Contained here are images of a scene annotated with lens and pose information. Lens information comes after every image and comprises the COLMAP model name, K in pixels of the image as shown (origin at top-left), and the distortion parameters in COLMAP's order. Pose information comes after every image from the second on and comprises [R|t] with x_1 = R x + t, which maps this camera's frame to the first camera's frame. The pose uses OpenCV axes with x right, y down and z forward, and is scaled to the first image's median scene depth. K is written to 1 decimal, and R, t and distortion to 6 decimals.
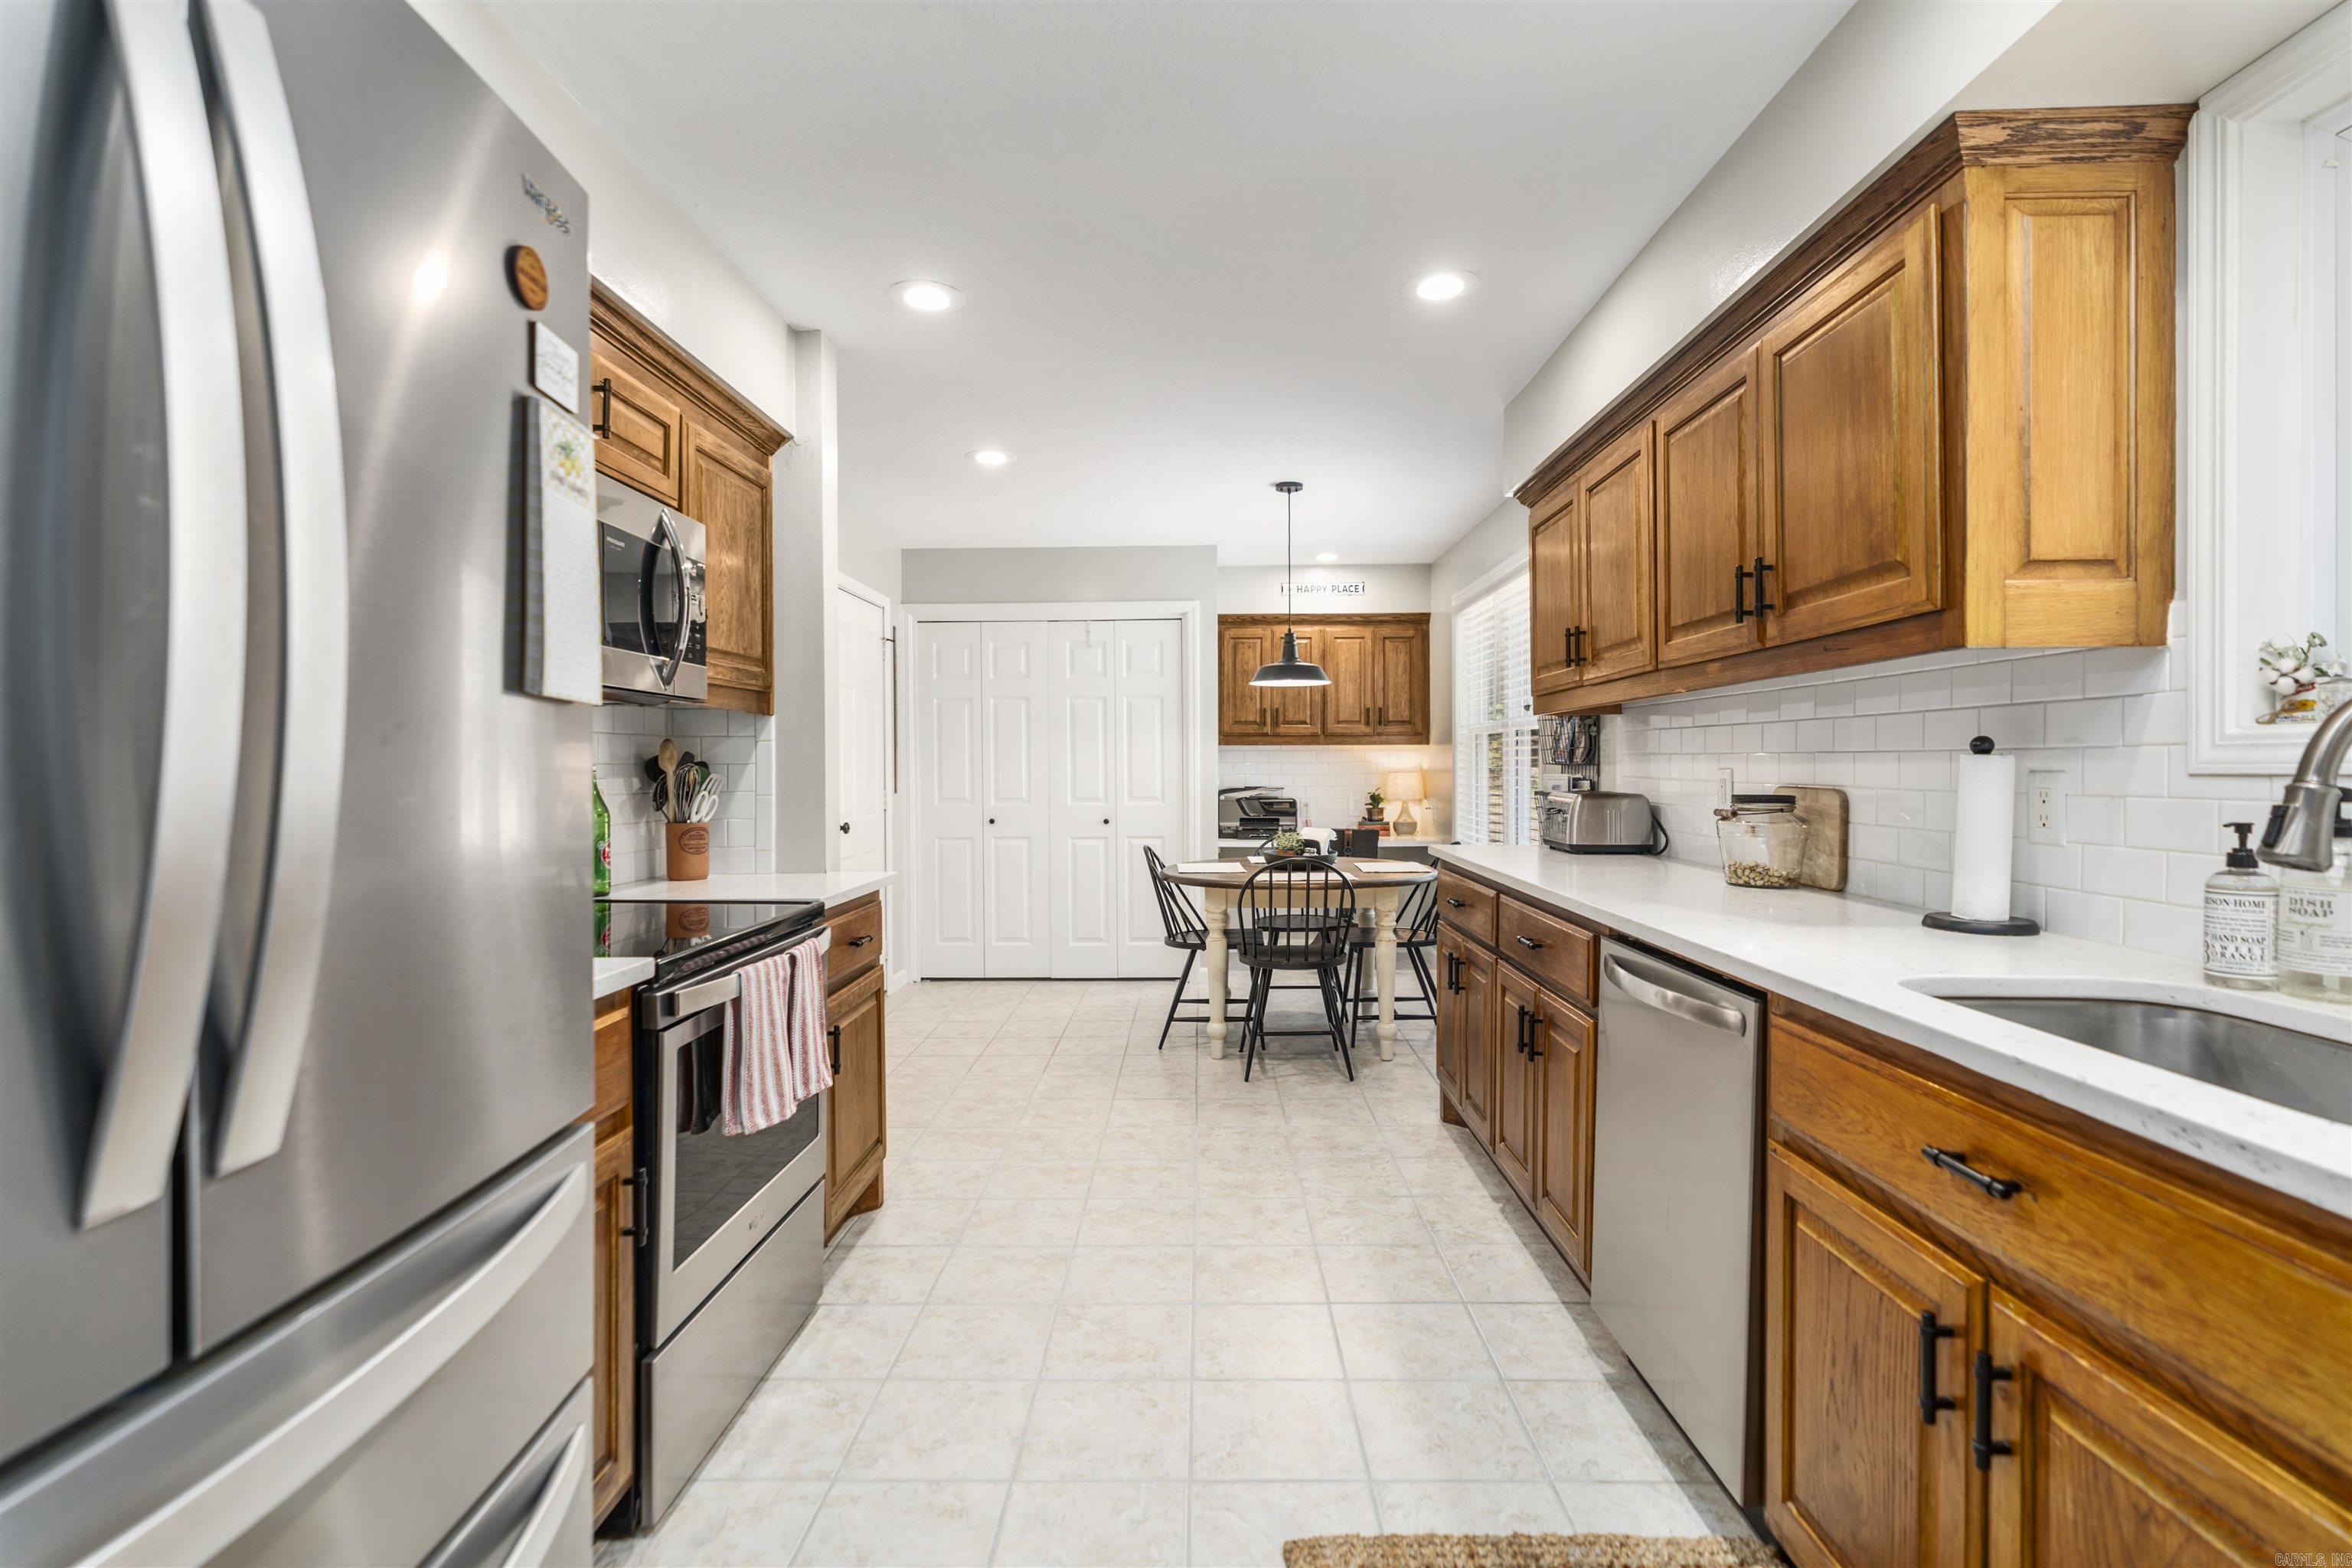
lens RADIAL K [[1094.5, 0, 1173.9], [0, 1094.5, 778.1], [0, 0, 1]] dist [0.001261, -0.000624]
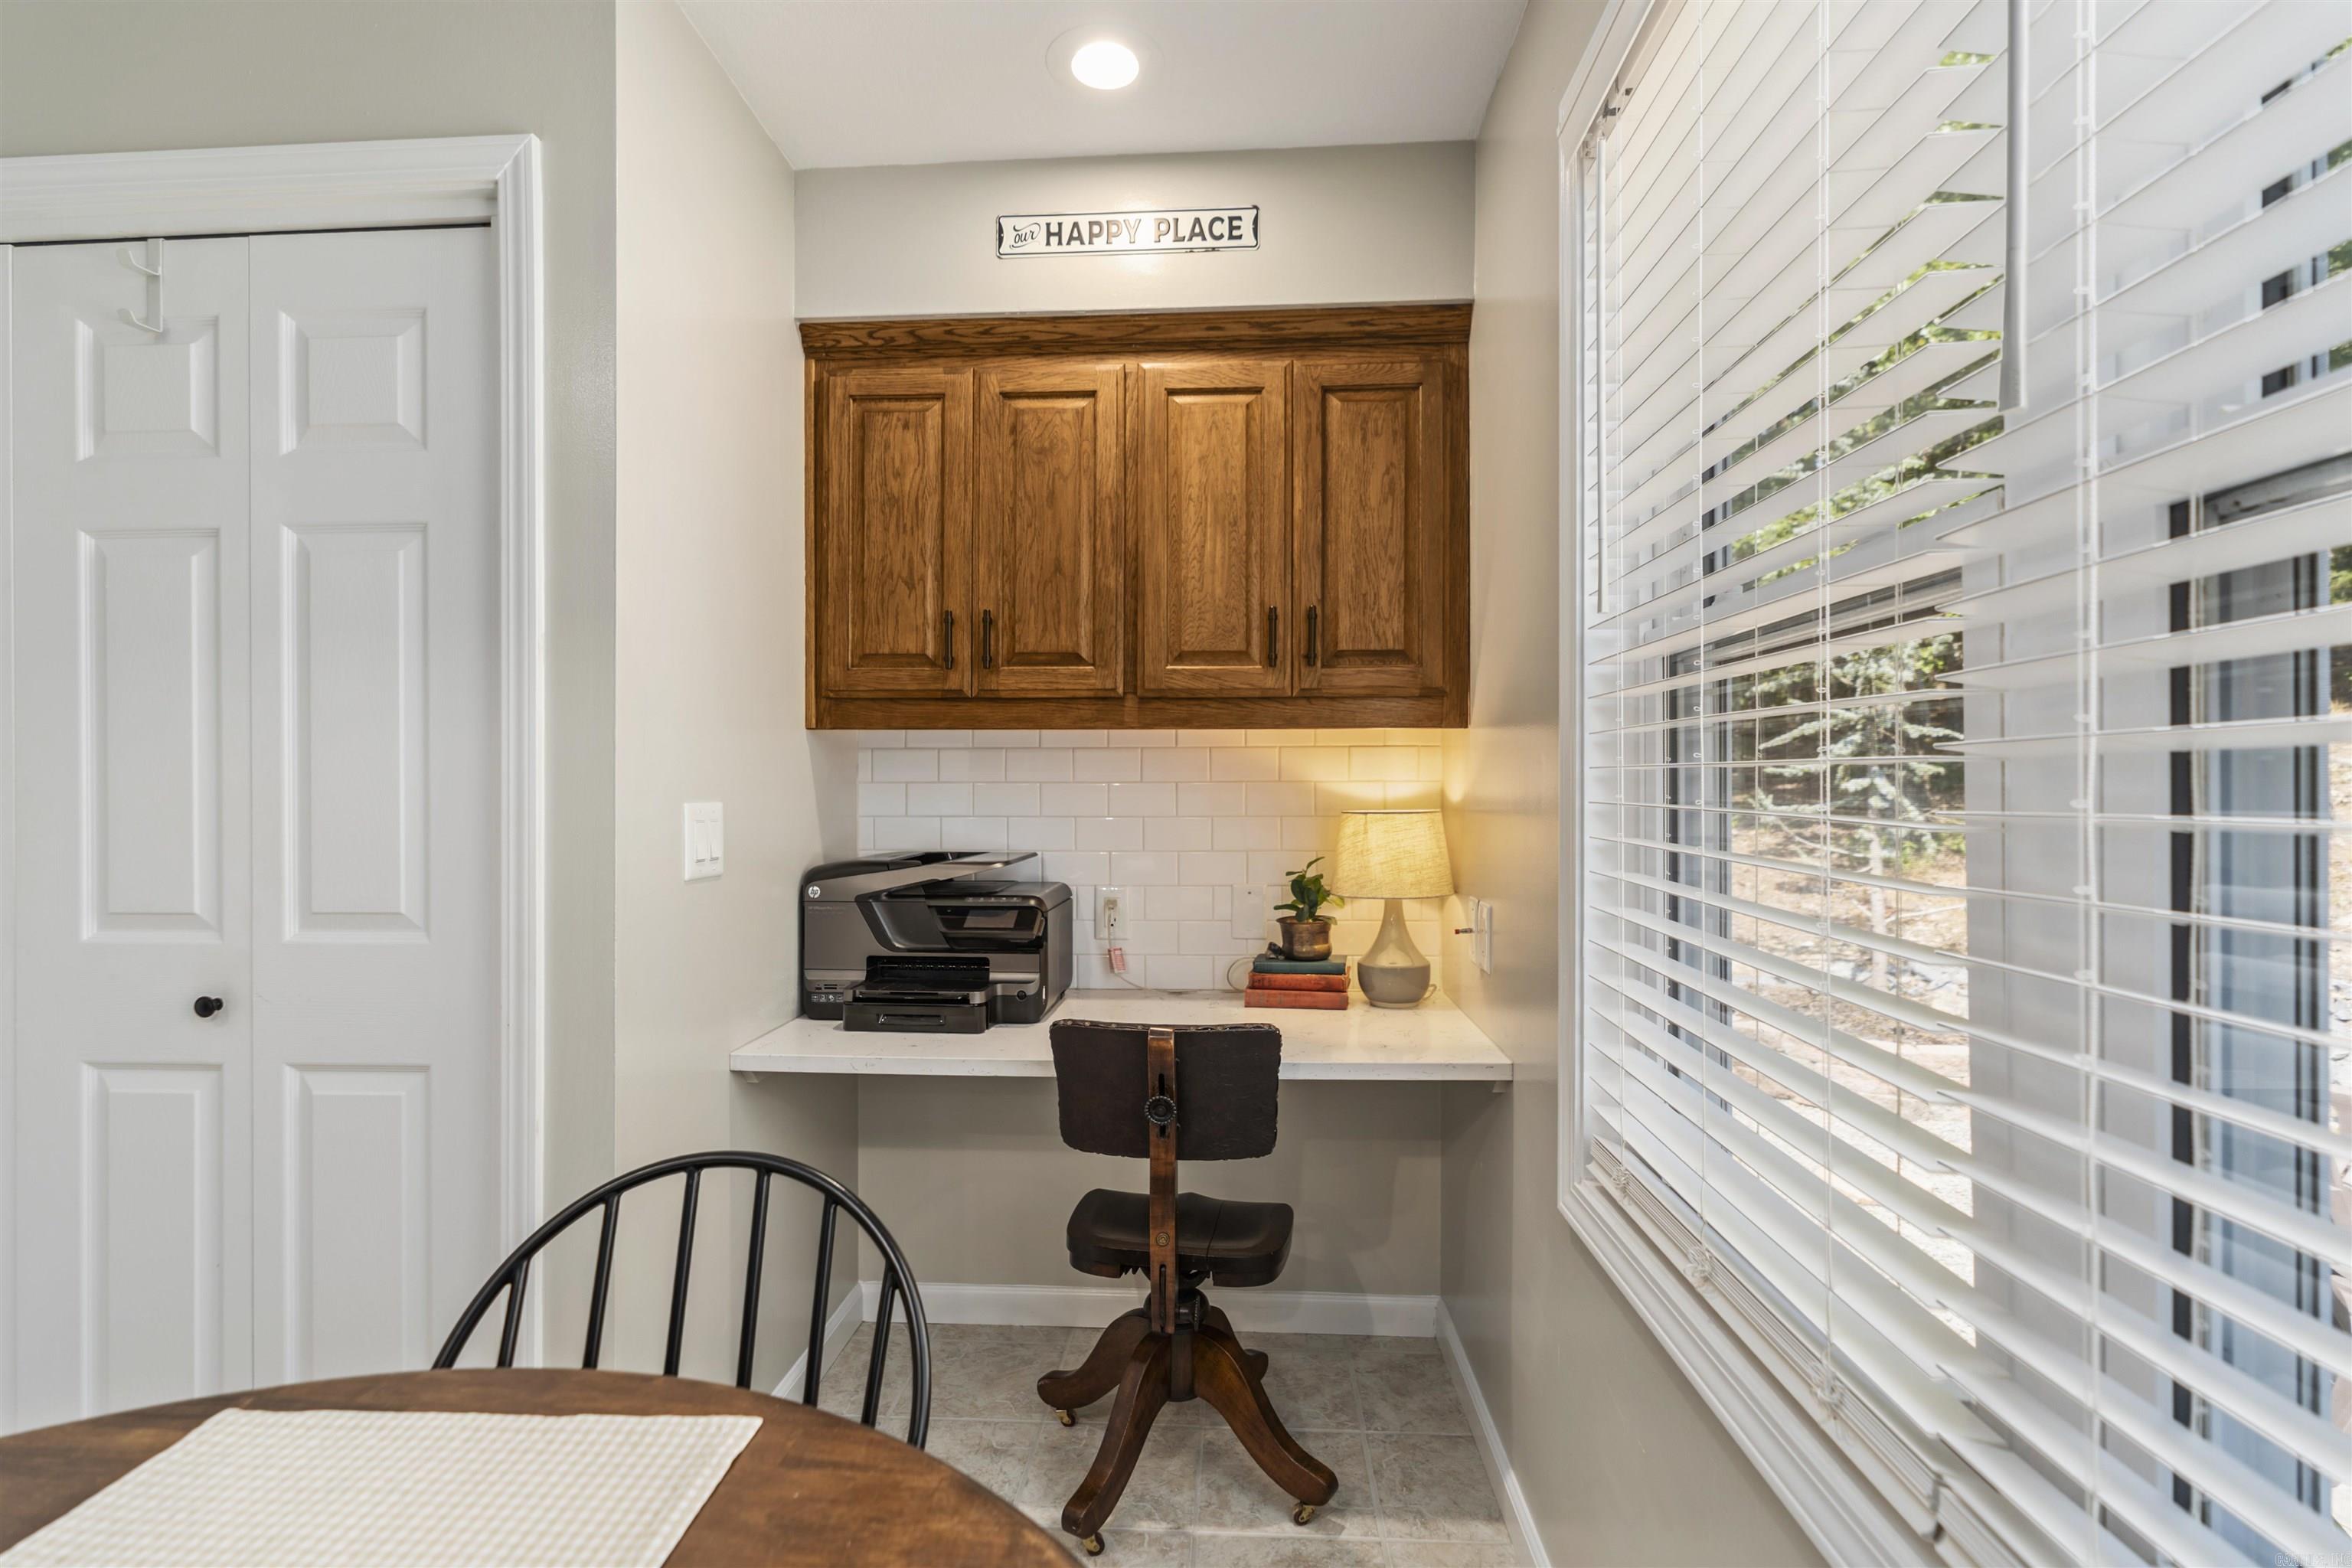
lens RADIAL K [[1094.5, 0, 1172.8], [0, 1094.5, 786.7], [0, 0, 1]] dist [0.001261, -0.000624]
pose [[0.999258, 0.003640, -0.038348, 0.288606], [-0.004065, 0.999931, -0.011021, -0.017386], [0.038305, 0.011169, 0.999204, 1.224712]]
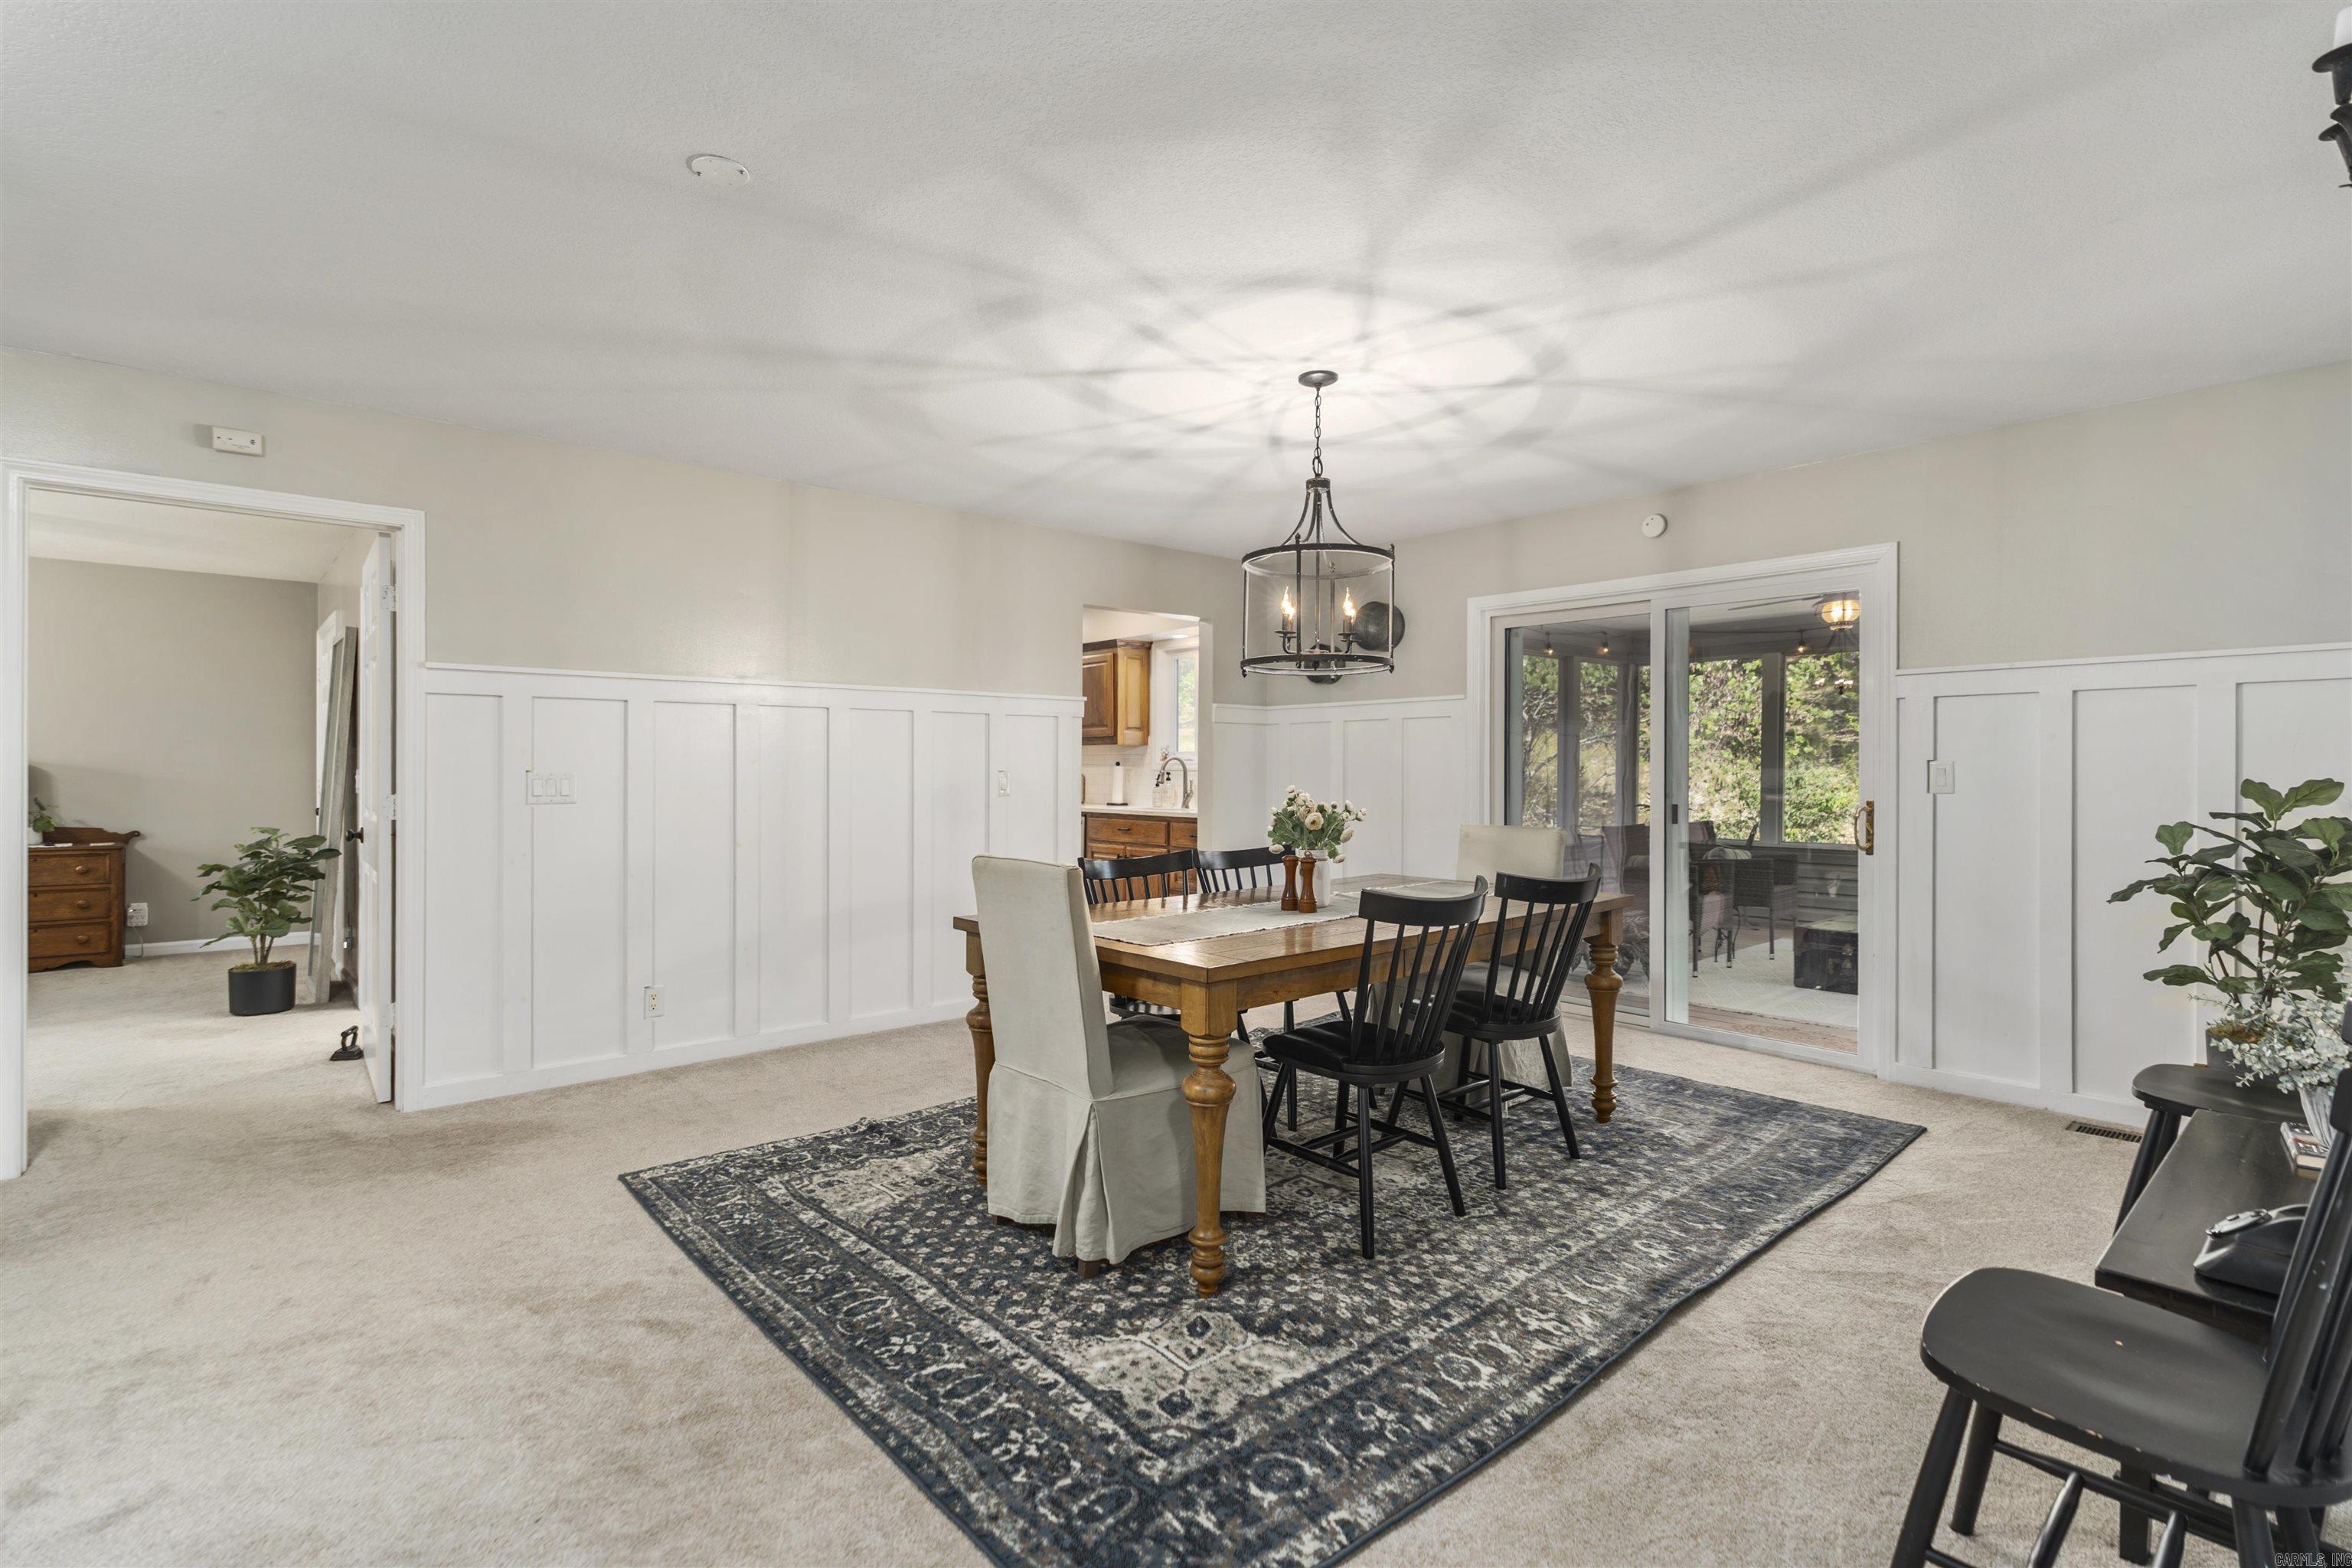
lens RADIAL K [[1094.5, 0, 1186.6], [0, 1094.5, 797.6], [0, 0, 1]] dist [0.001261, -0.000624]
pose [[0.727890, 0.008197, 0.685645, -1.374137], [-0.003745, 0.999961, -0.007978, 0.092532], [-0.685683, 0.003239, 0.727893, -1.585134]]
